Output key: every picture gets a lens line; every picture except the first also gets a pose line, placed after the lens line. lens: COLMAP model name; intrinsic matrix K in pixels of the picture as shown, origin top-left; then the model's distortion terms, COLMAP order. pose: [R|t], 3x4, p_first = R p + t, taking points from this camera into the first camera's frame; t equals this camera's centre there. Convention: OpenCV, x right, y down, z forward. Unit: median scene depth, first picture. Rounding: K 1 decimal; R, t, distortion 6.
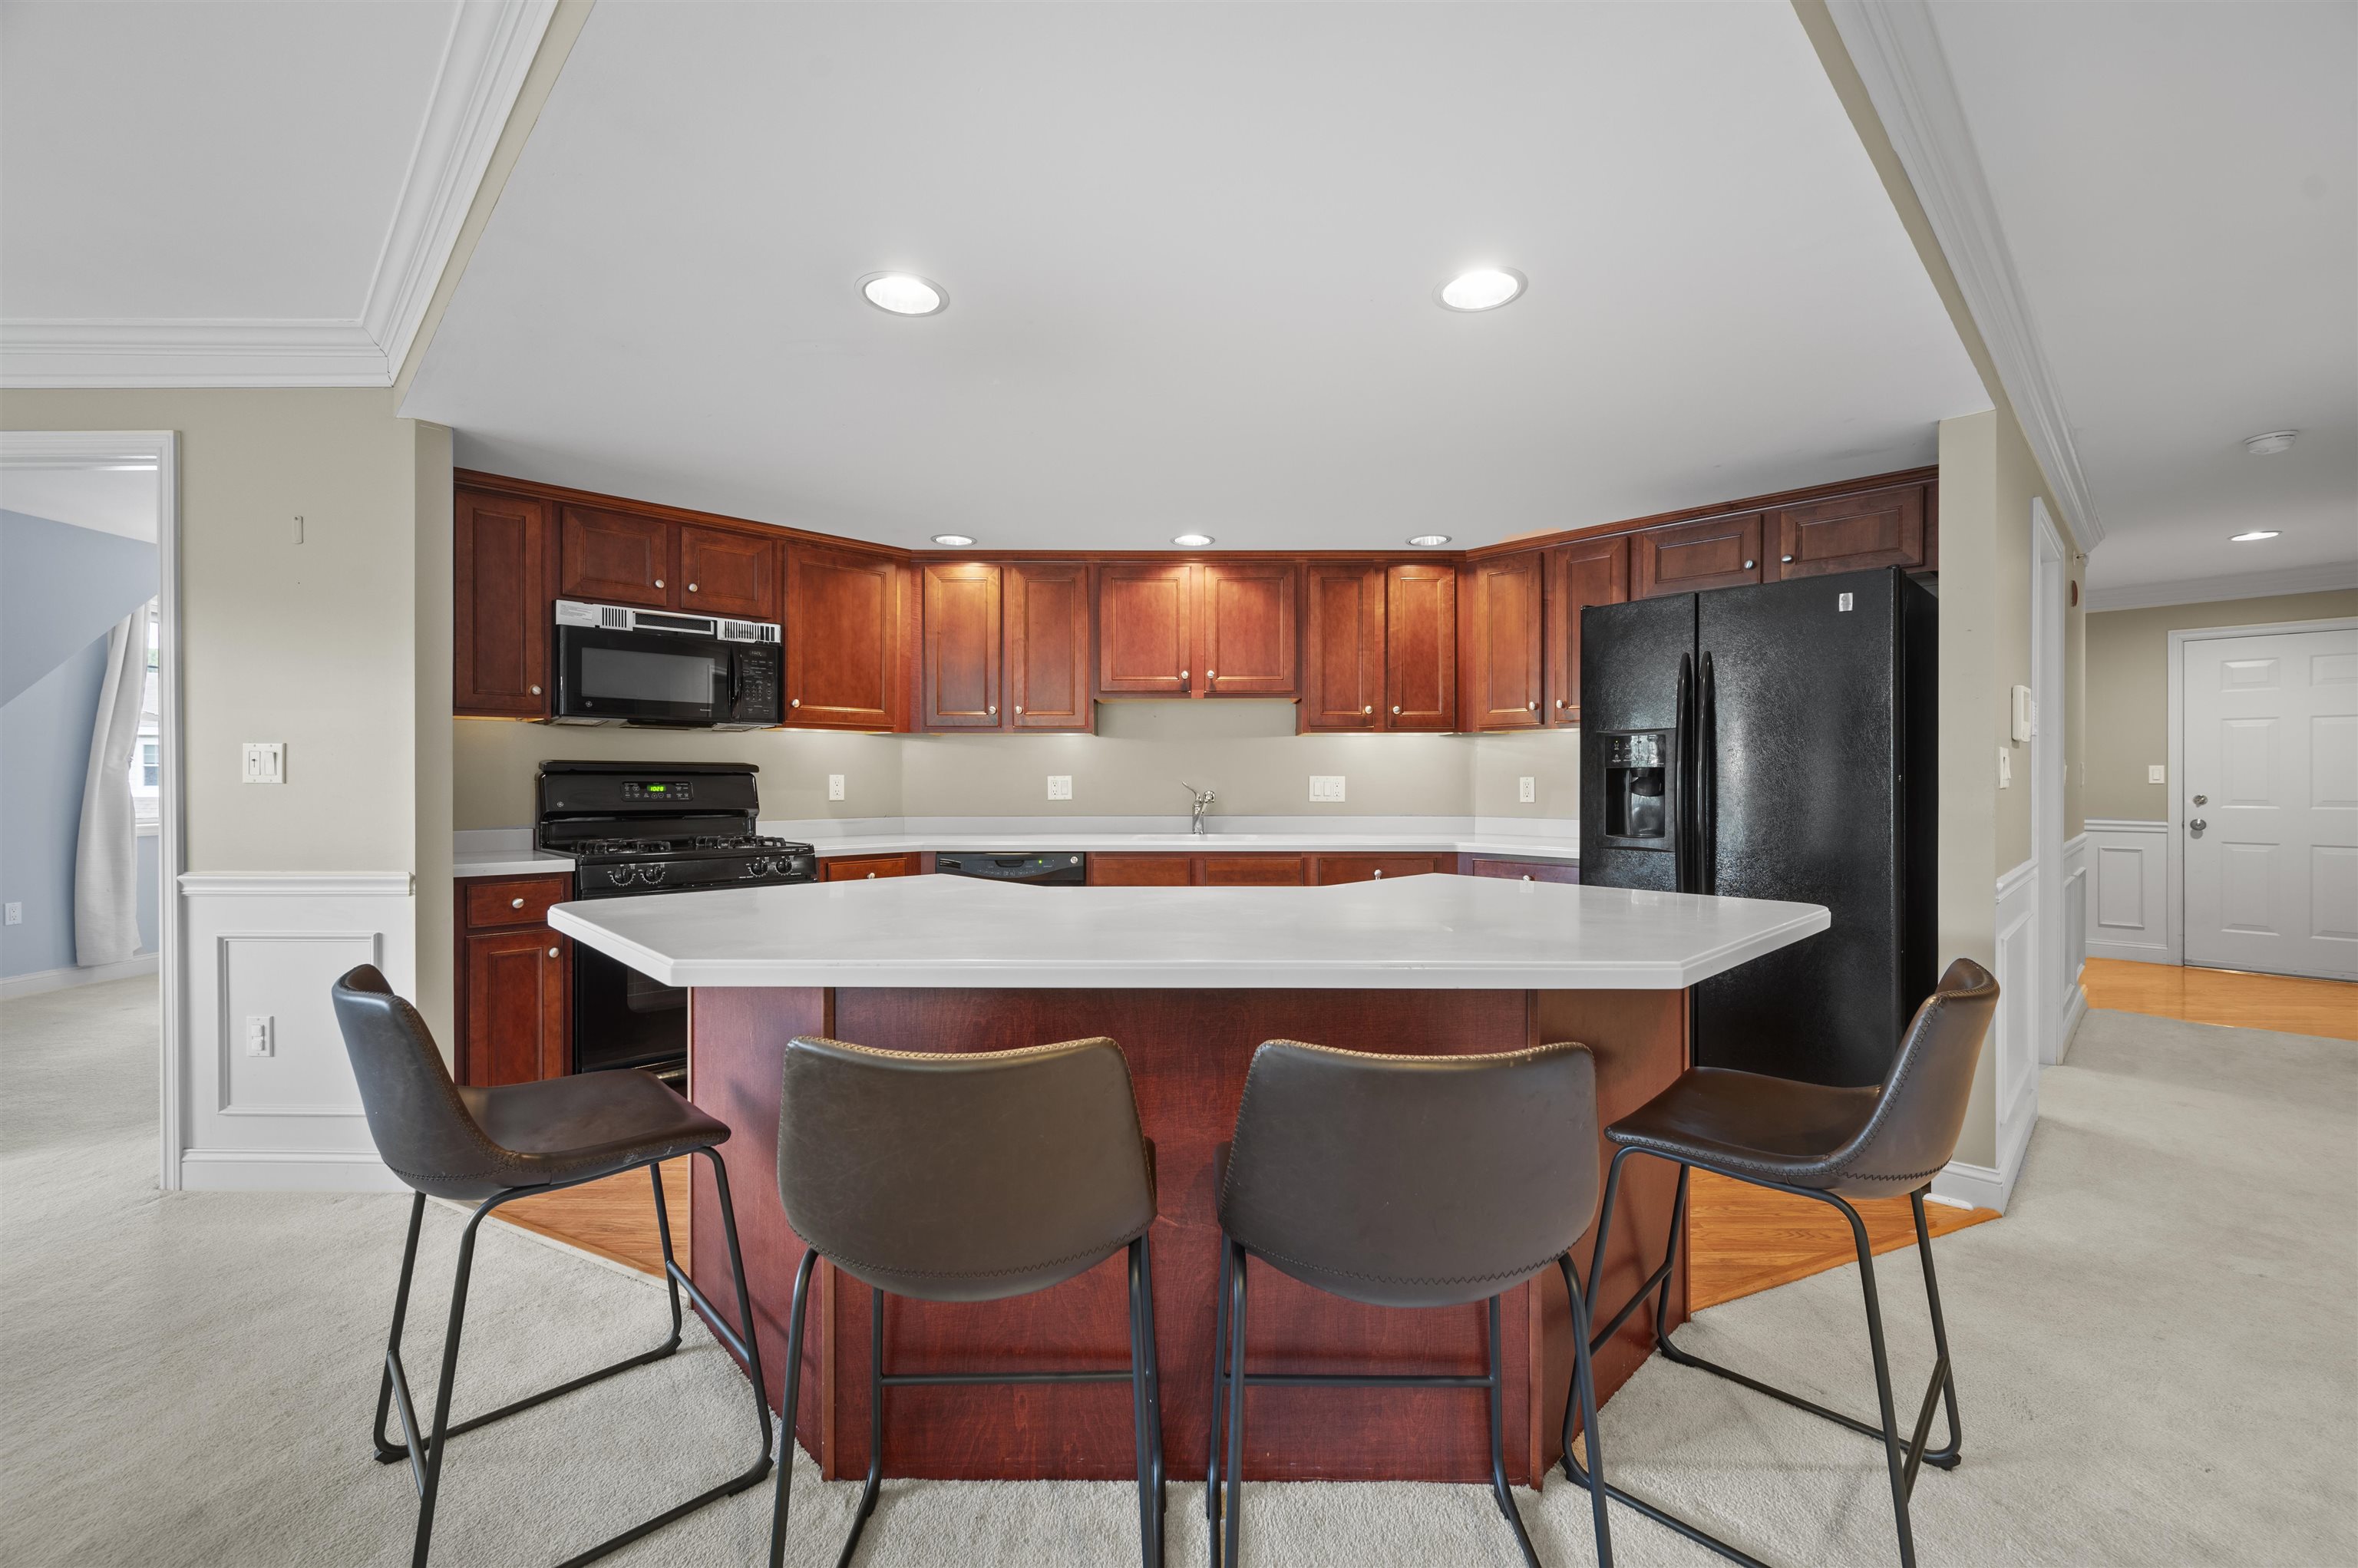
lens RADIAL K [[966.1, 0, 1187.0], [0, 966.1, 781.5], [0, 0, 1]] dist [-0.003050, 0.000214]
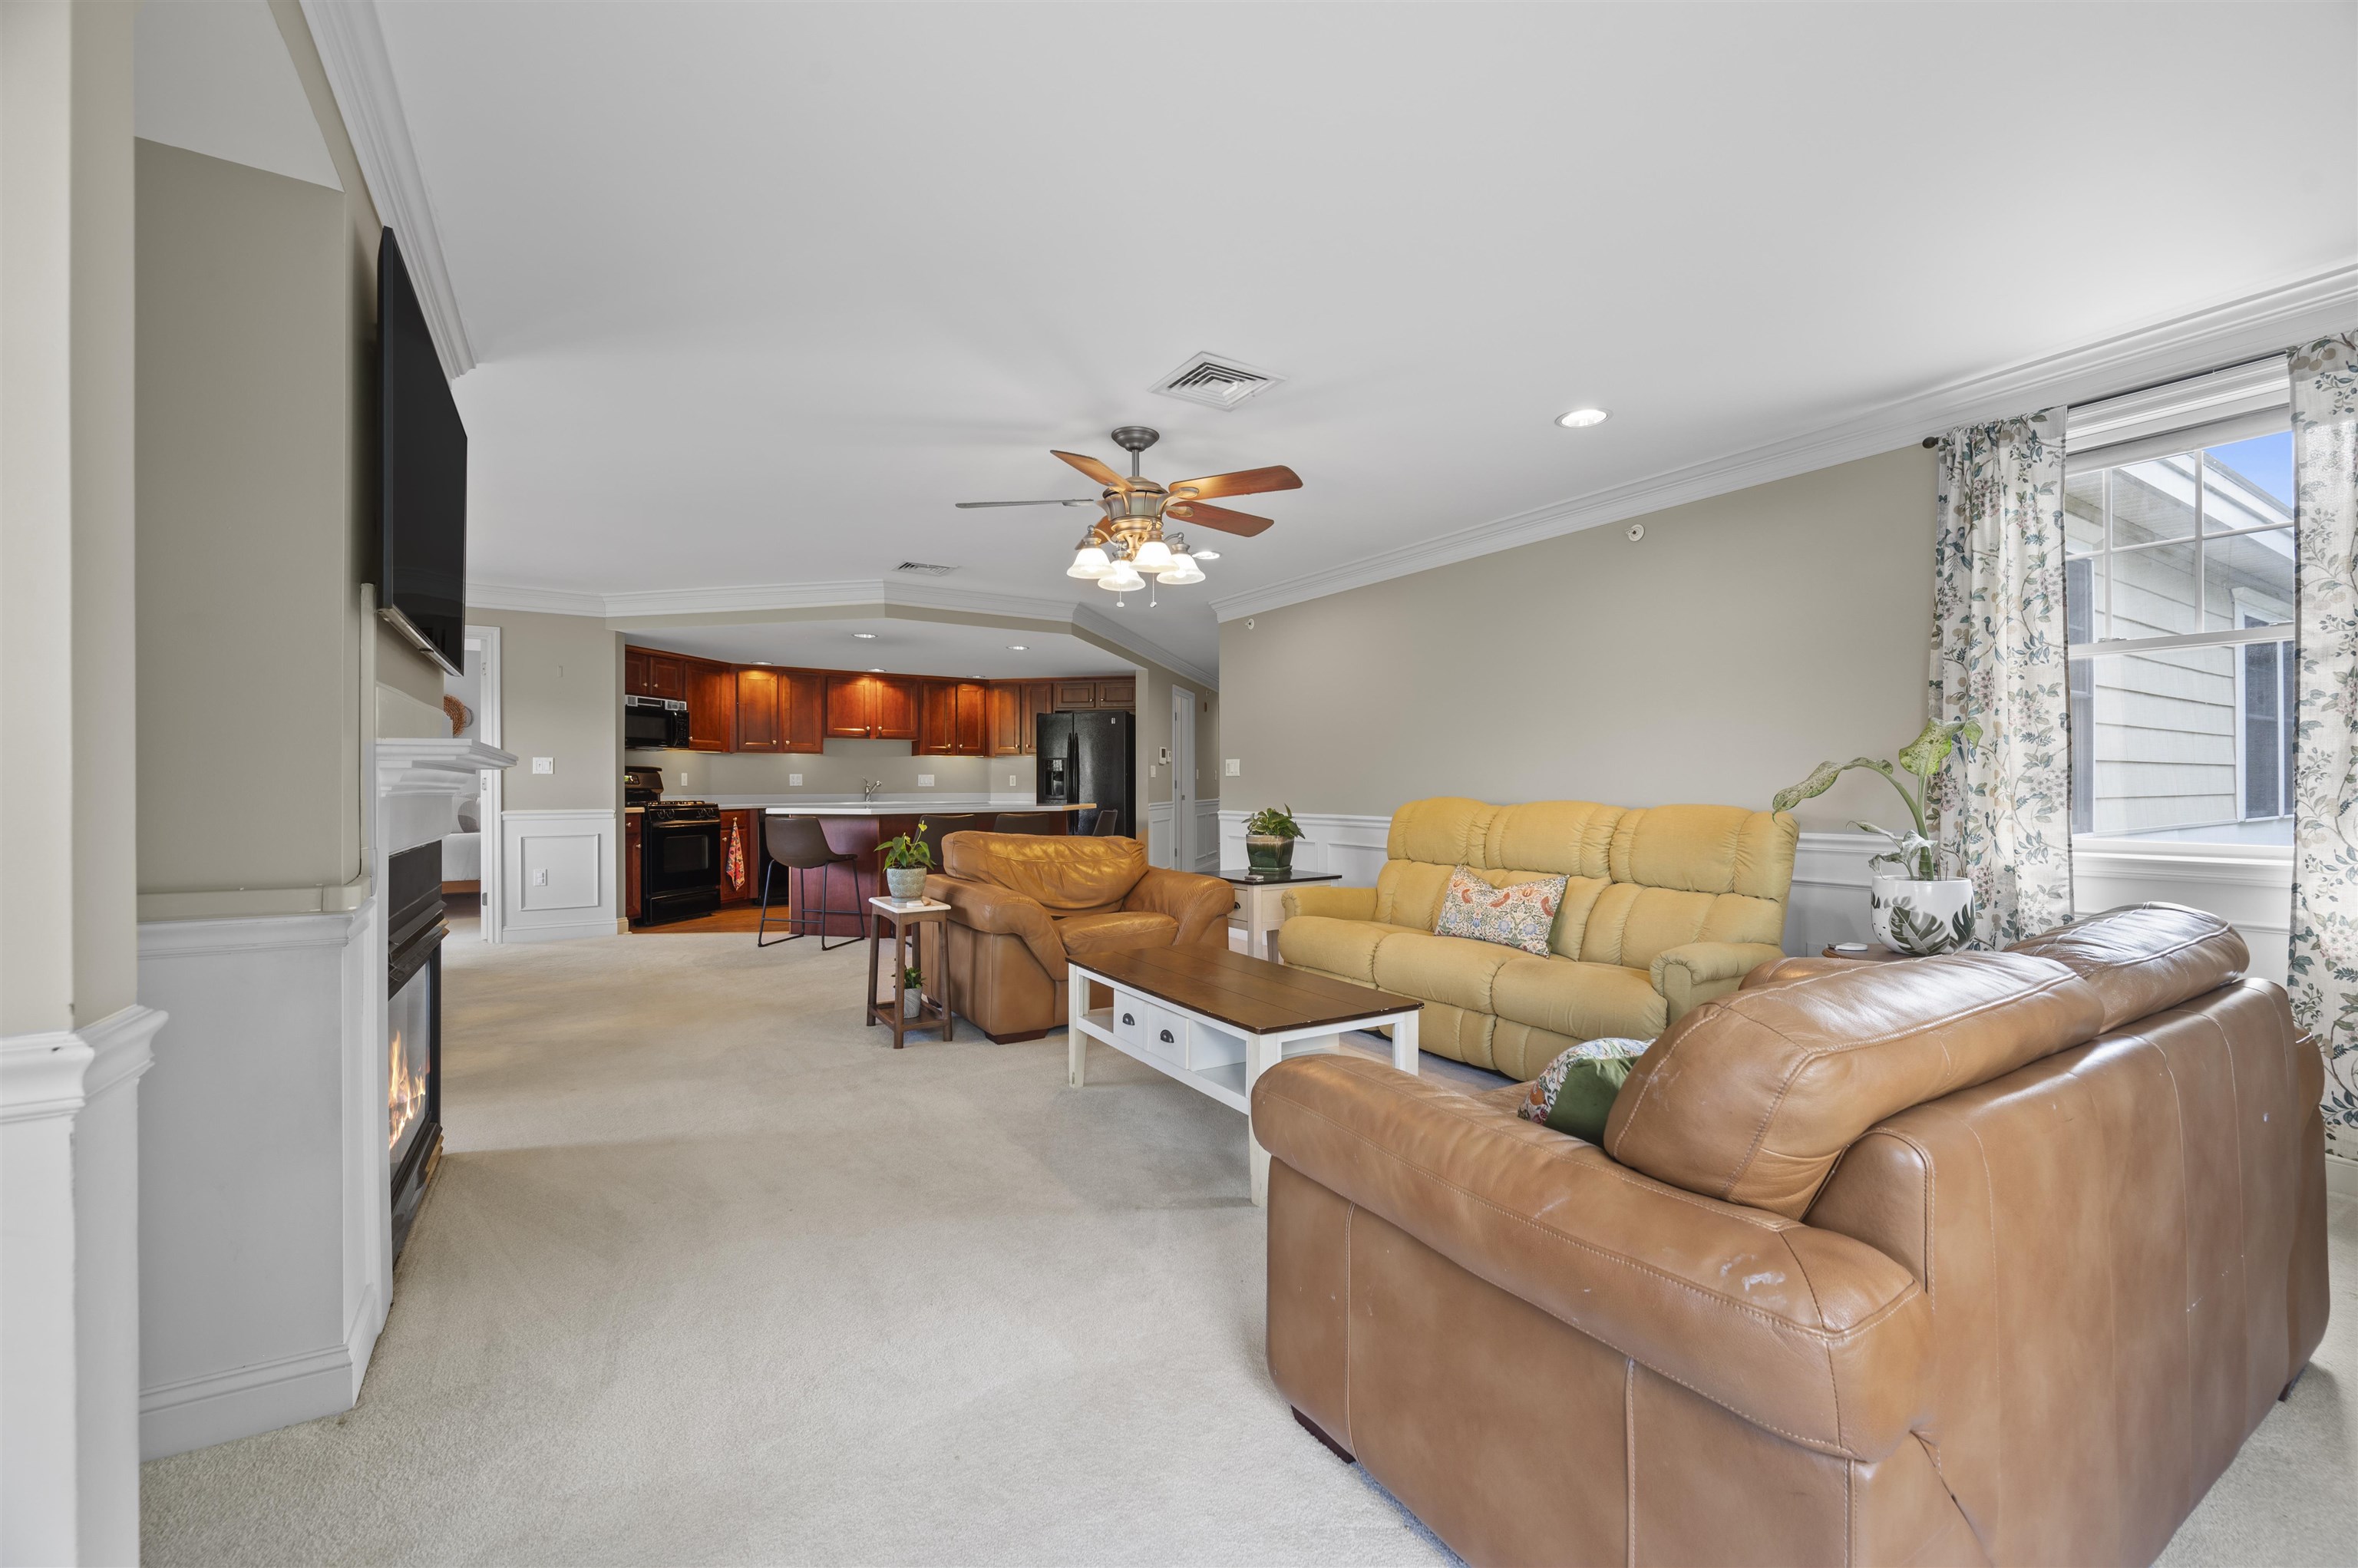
lens RADIAL K [[966.1, 0, 1193.8], [0, 966.1, 780.5], [0, 0, 1]] dist [-0.003050, 0.000214]
pose [[0.839431, 0.000173, 0.543466, -0.579432], [0.004634, 0.999961, -0.007476, 0.028918], [-0.543446, 0.008794, 0.839398, -1.264975]]
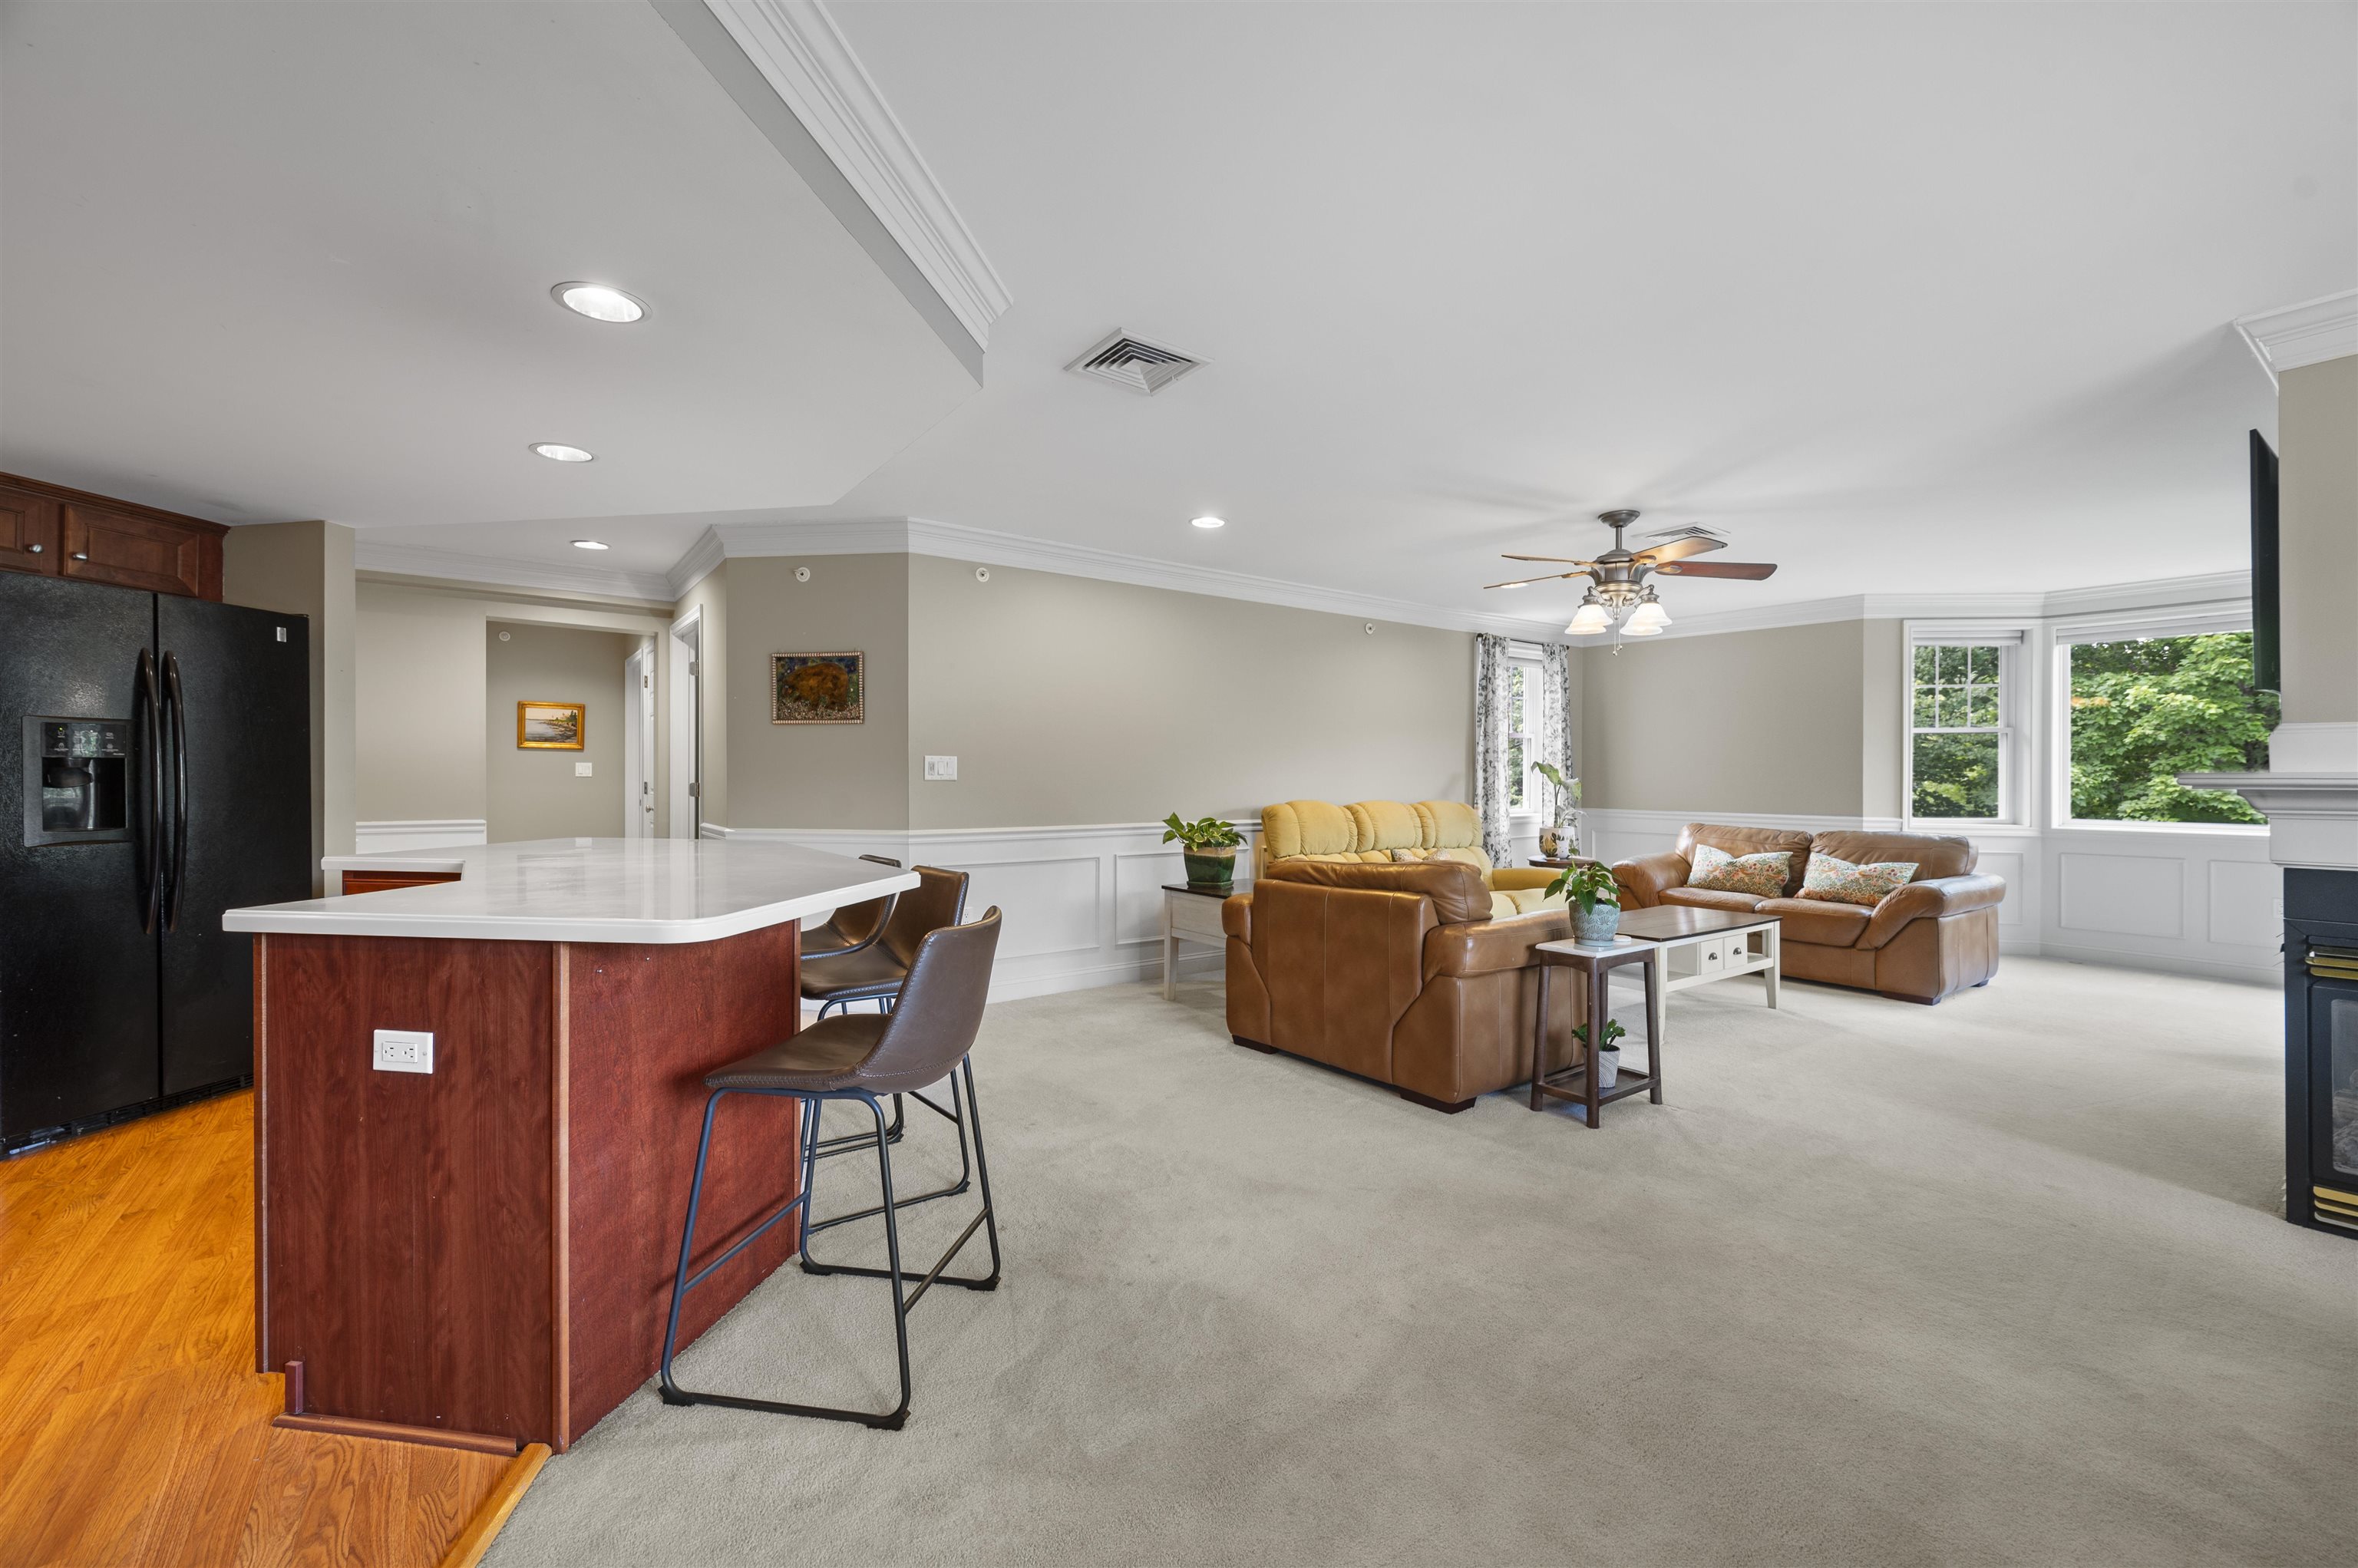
lens RADIAL K [[966.1, 0, 1189.6], [0, 966.1, 773.9], [0, 0, 1]] dist [-0.003050, 0.000214]
pose [[-0.609558, 0.000067, 0.792742, -0.721881], [0.000168, 1.000000, 0.000044, 0.001329], [-0.792742, 0.000160, -0.609558, 0.542668]]
